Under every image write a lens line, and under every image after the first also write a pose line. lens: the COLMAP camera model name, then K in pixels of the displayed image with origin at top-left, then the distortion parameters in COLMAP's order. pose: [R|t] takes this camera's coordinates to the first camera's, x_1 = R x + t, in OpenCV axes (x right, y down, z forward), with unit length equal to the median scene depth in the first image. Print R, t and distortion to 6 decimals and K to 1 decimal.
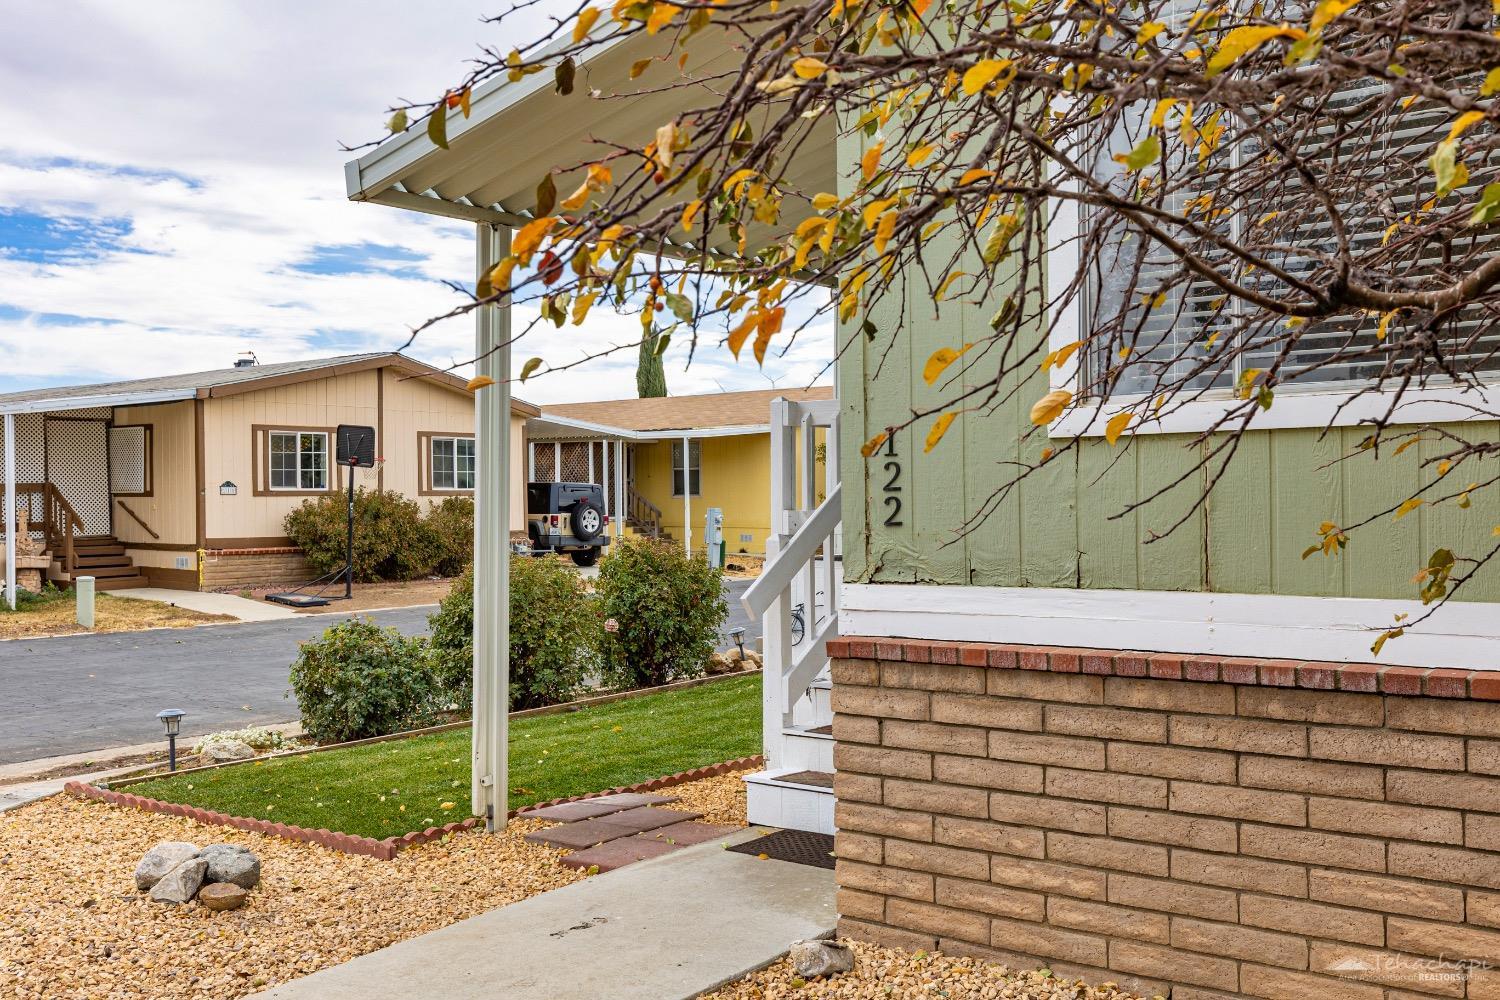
lens RADIAL K [[1504.0, 0, 750.2], [0, 1504.0, 506.3], [0, 0, 1]] dist [0.005439, -0.003956]
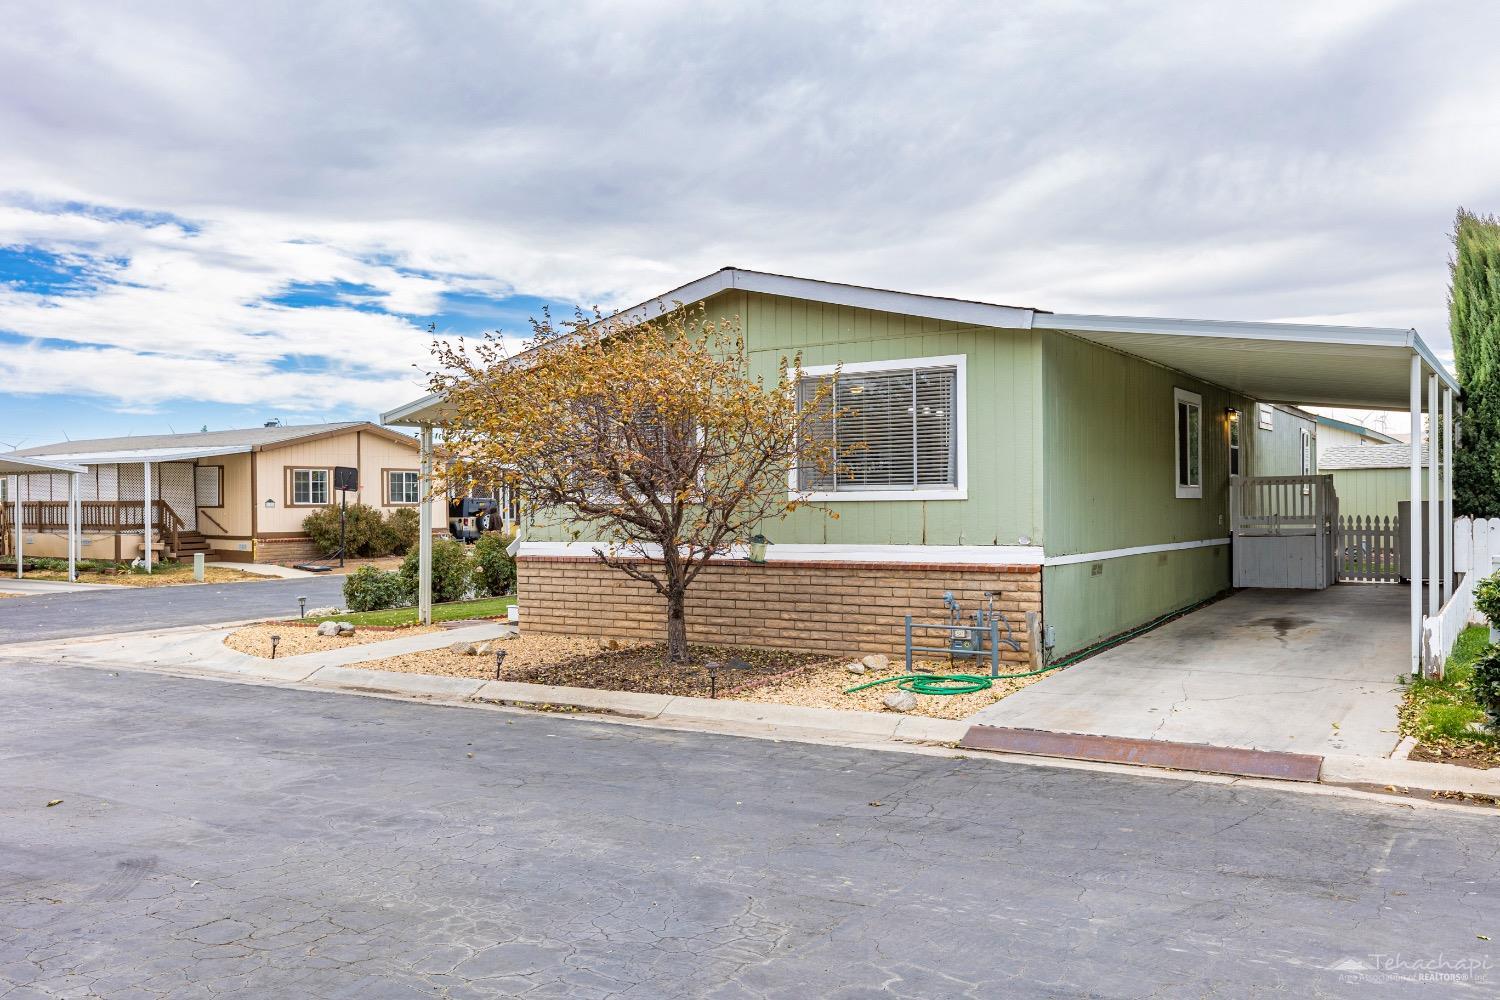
lens RADIAL K [[1244.9, 0, 749.2], [0, 1244.9, 504.9], [0, 0, 1]] dist [-0.008631, -0.002789]
pose [[0.996559, 0.000092, 0.082884, 0.079737], [0.000076, 0.999998, -0.002019, -0.007346], [-0.082884, 0.002019, 0.996557, -0.458418]]
